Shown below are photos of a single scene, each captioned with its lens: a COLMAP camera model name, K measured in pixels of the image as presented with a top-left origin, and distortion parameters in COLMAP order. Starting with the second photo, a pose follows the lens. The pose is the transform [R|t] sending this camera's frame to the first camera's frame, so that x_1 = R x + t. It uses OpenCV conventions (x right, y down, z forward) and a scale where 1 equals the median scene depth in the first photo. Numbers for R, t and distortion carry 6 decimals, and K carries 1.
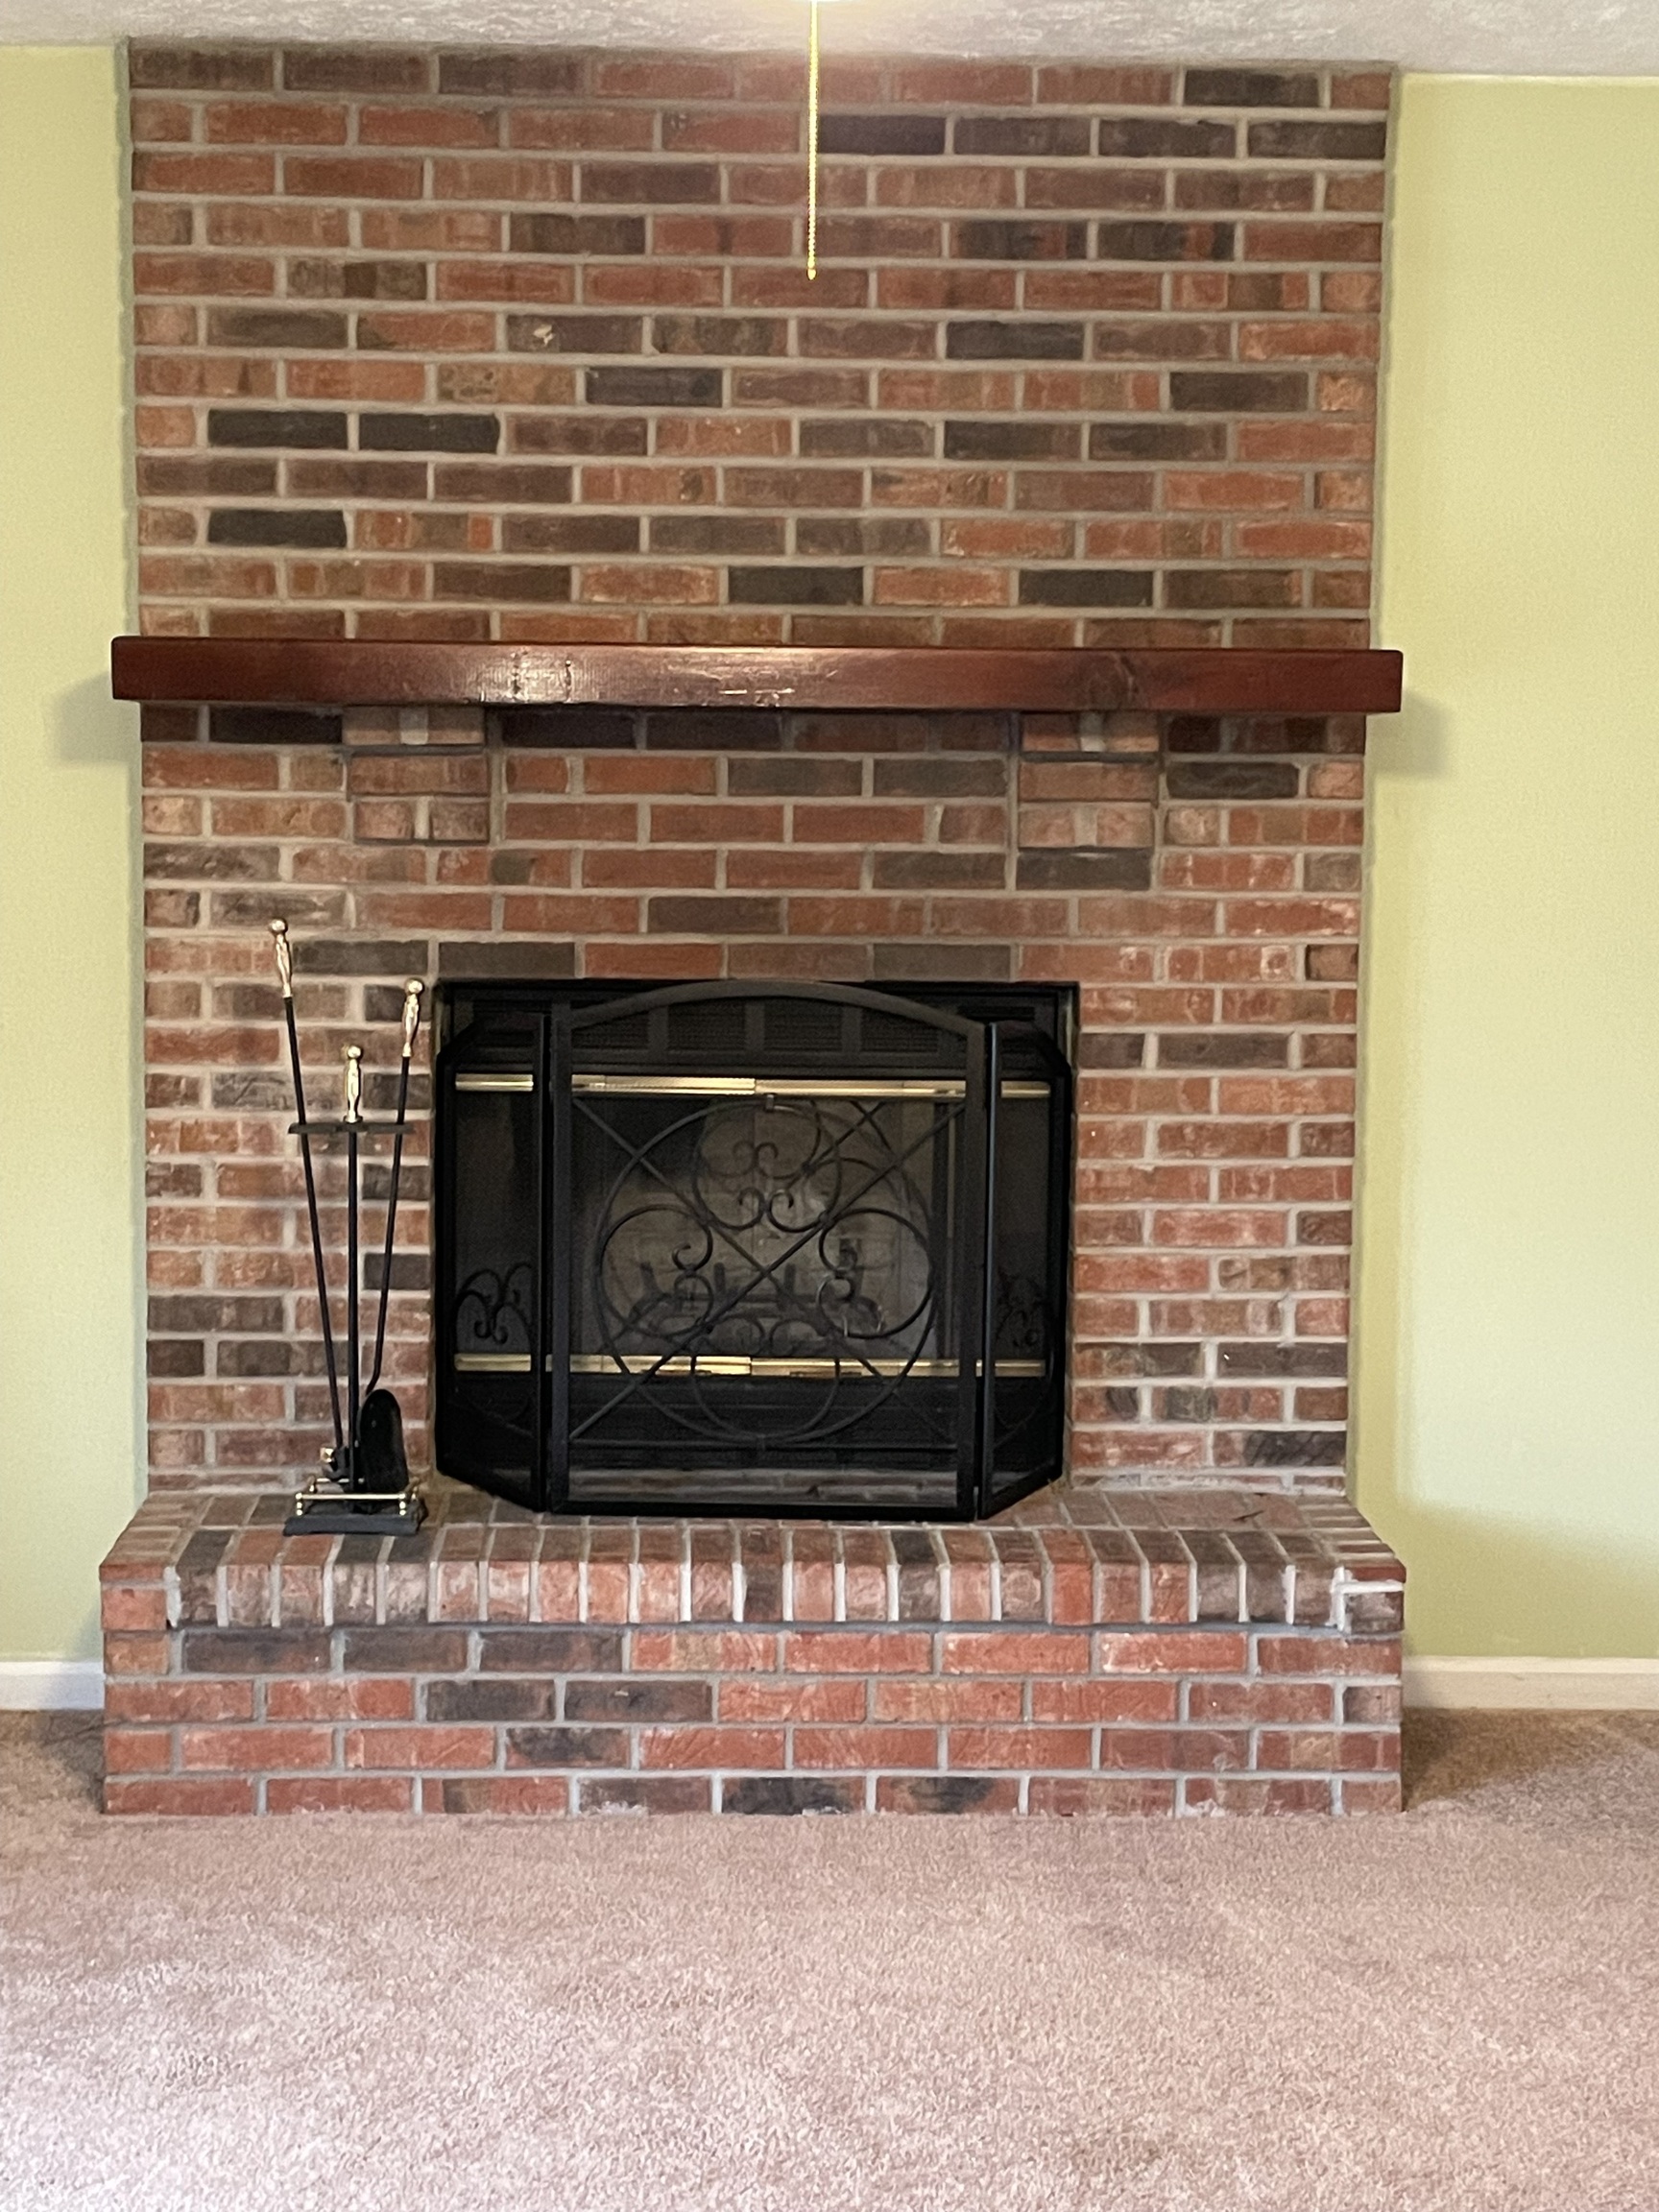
lens RADIAL K [[3106.4, 0, 820.1], [0, 3106.4, 1118.2], [0, 0, 1]] dist [0.043628, 0.000000]
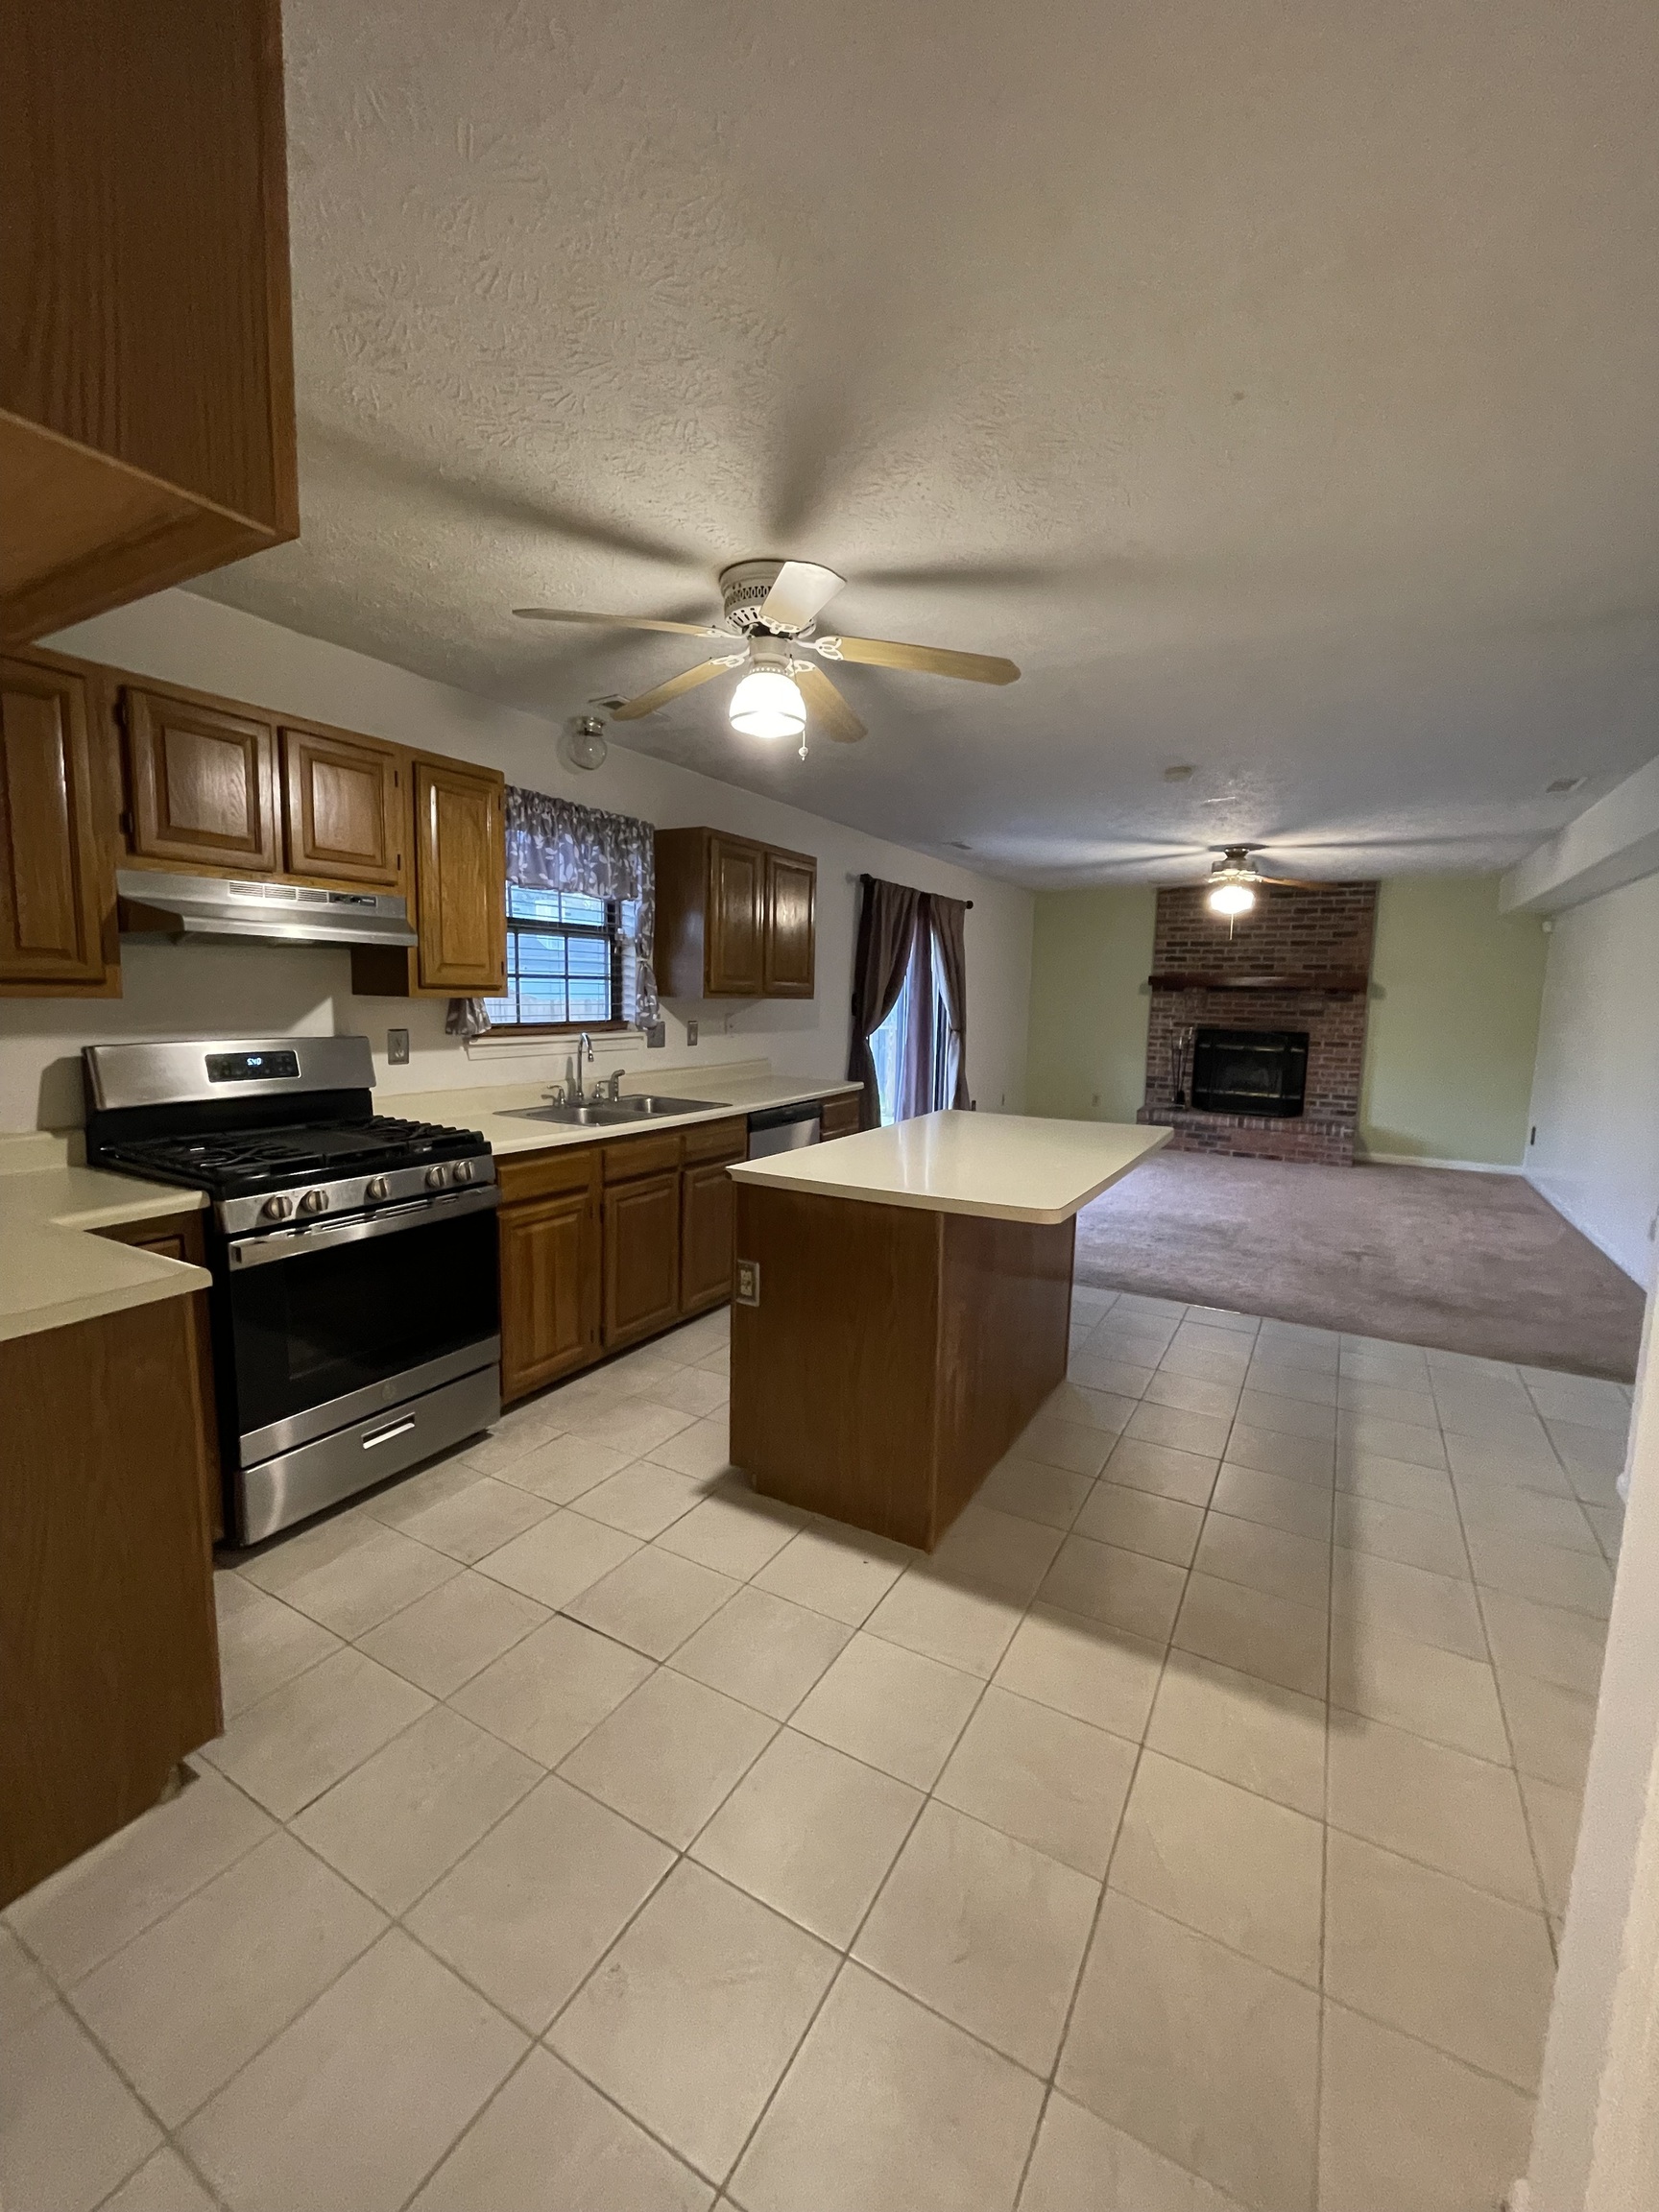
lens RADIAL K [[895.4, 0, 835.7], [0, 895.4, 1098.0], [0, 0, 1]] dist [-0.005408, 0.000218]
pose [[0.850185, 0.067024, -0.522201, 0.219255], [-0.066616, 0.997586, 0.019584, 0.112606], [0.522253, 0.018137, 0.852598, -0.971145]]
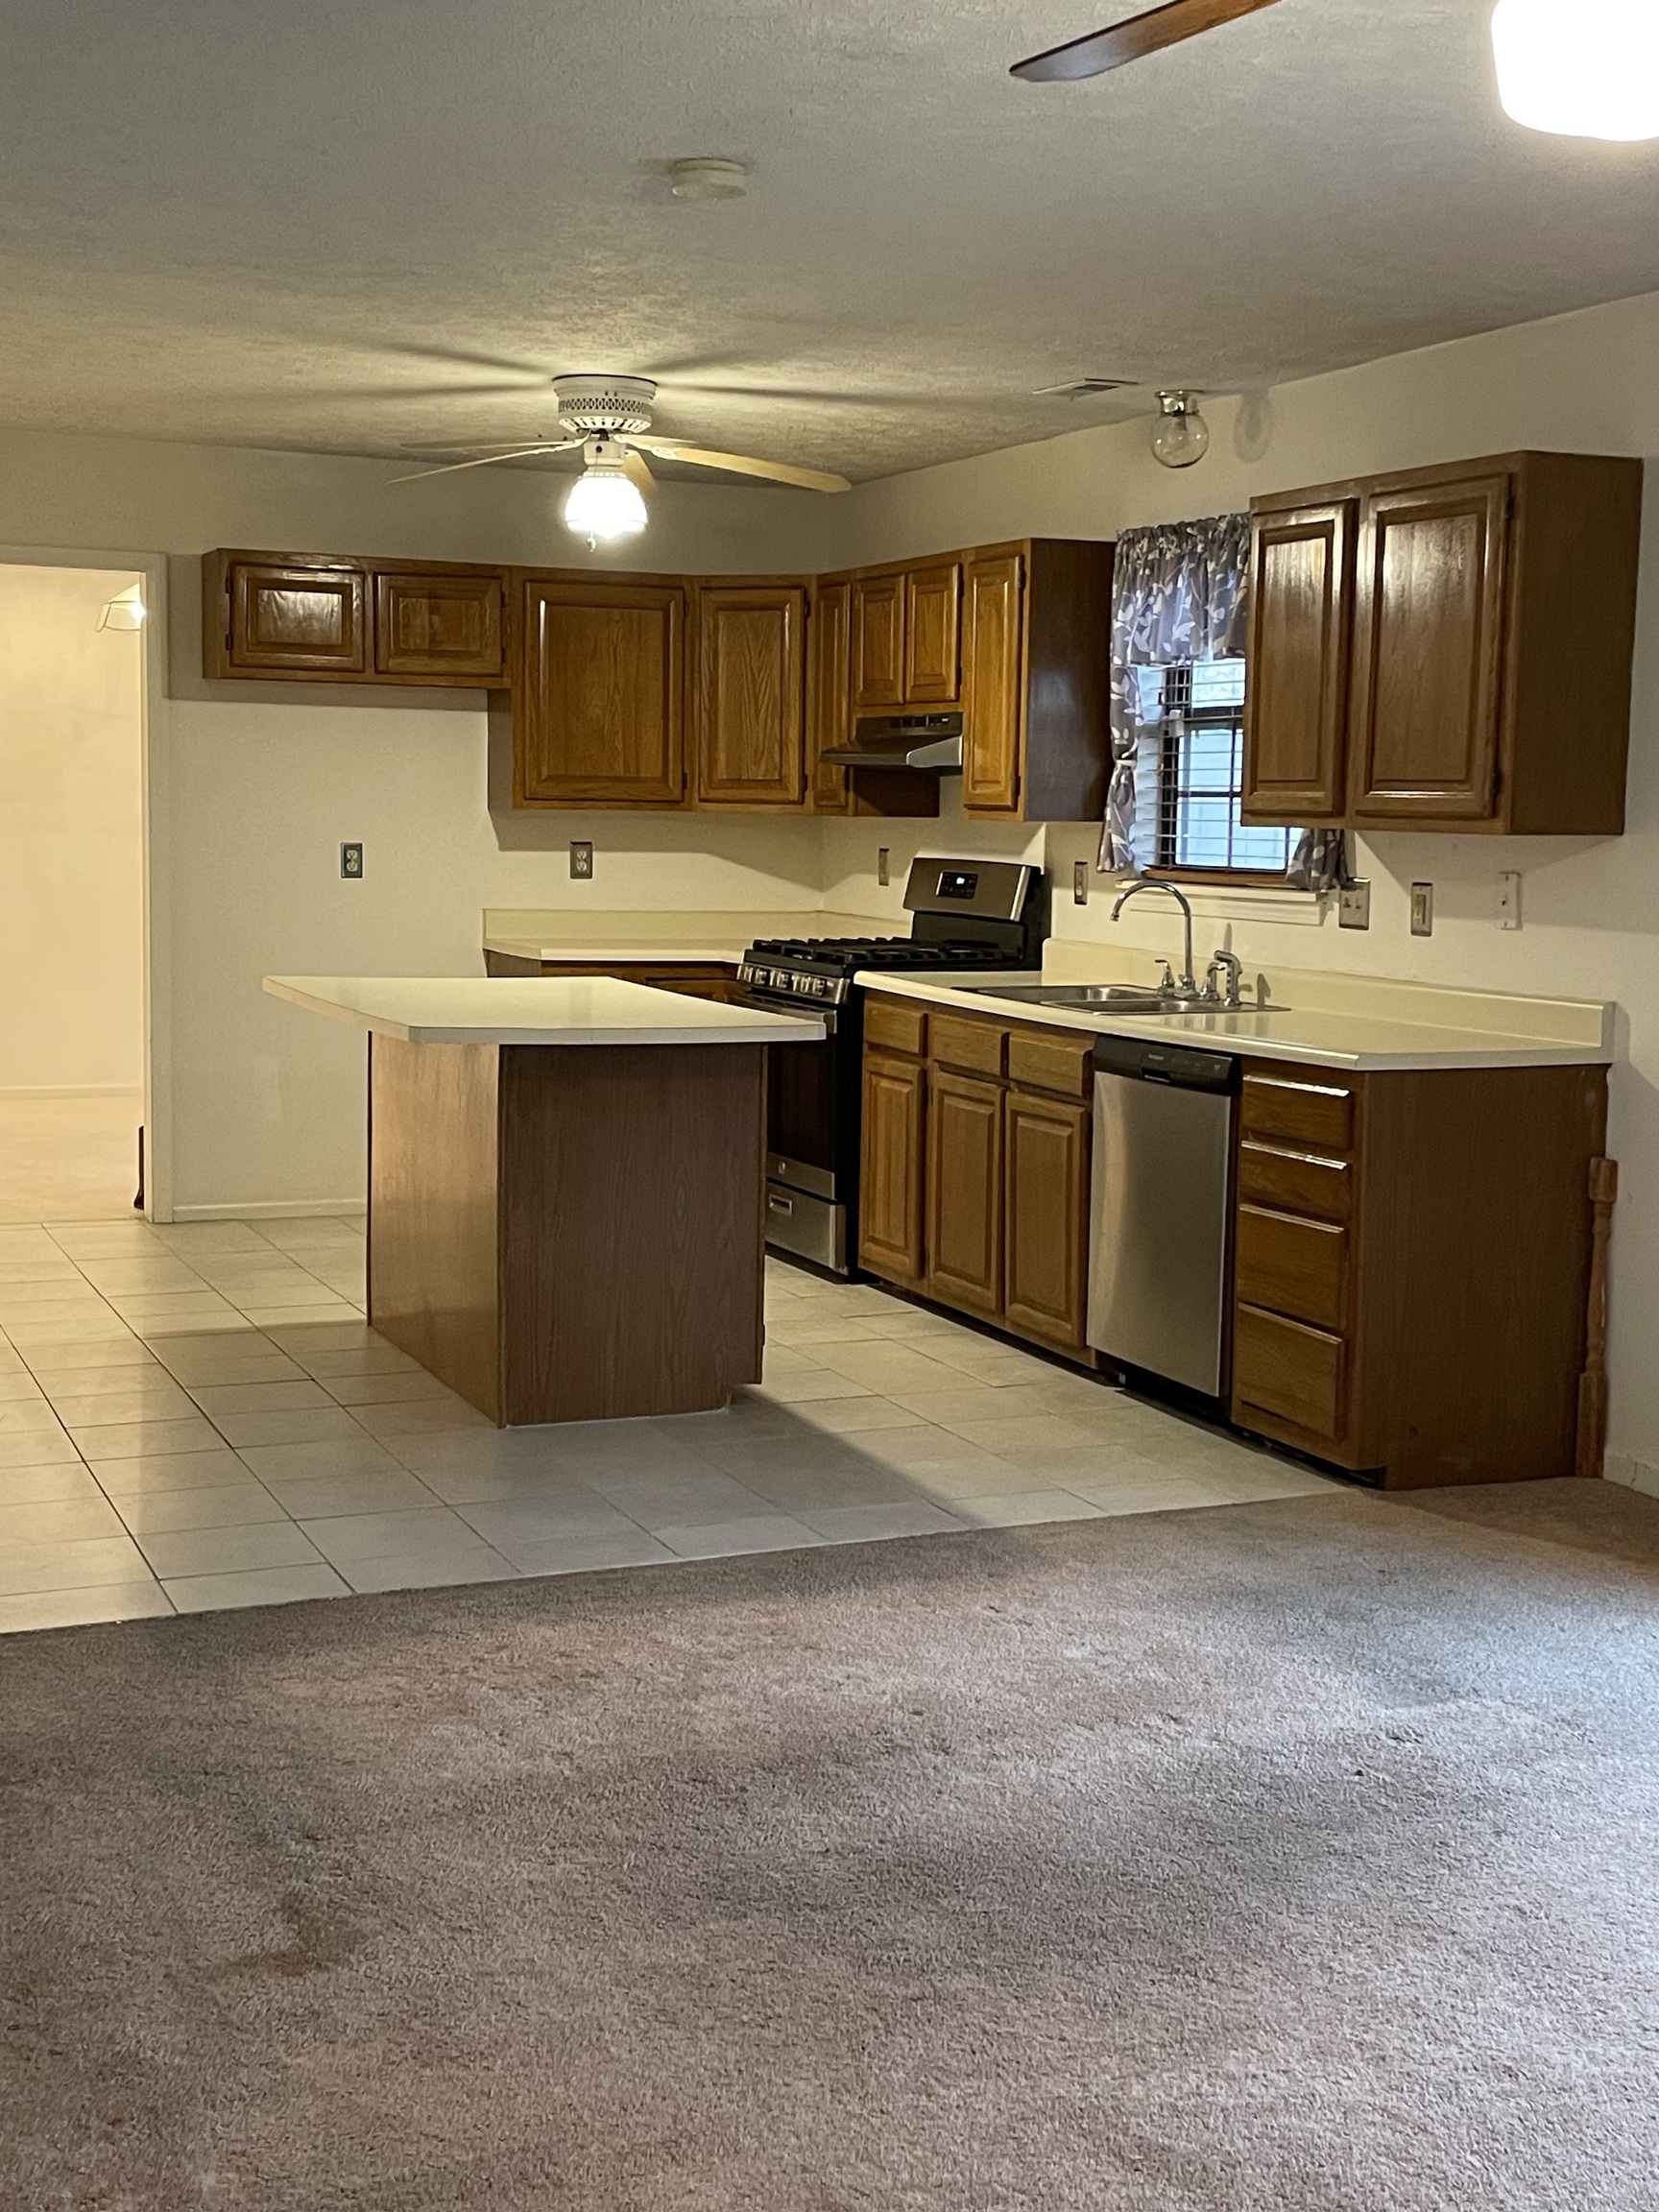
lens RADIAL K [[2700.6, 0, 822.6], [0, 2700.6, 1095.3], [0, 0, 1]] dist [0.054007, 0.000000]
pose [[-0.932149, 0.019070, -0.361573, 0.346382], [-0.060840, 0.976164, 0.208331, -0.106279], [0.356927, 0.216193, -0.908770, 0.962342]]
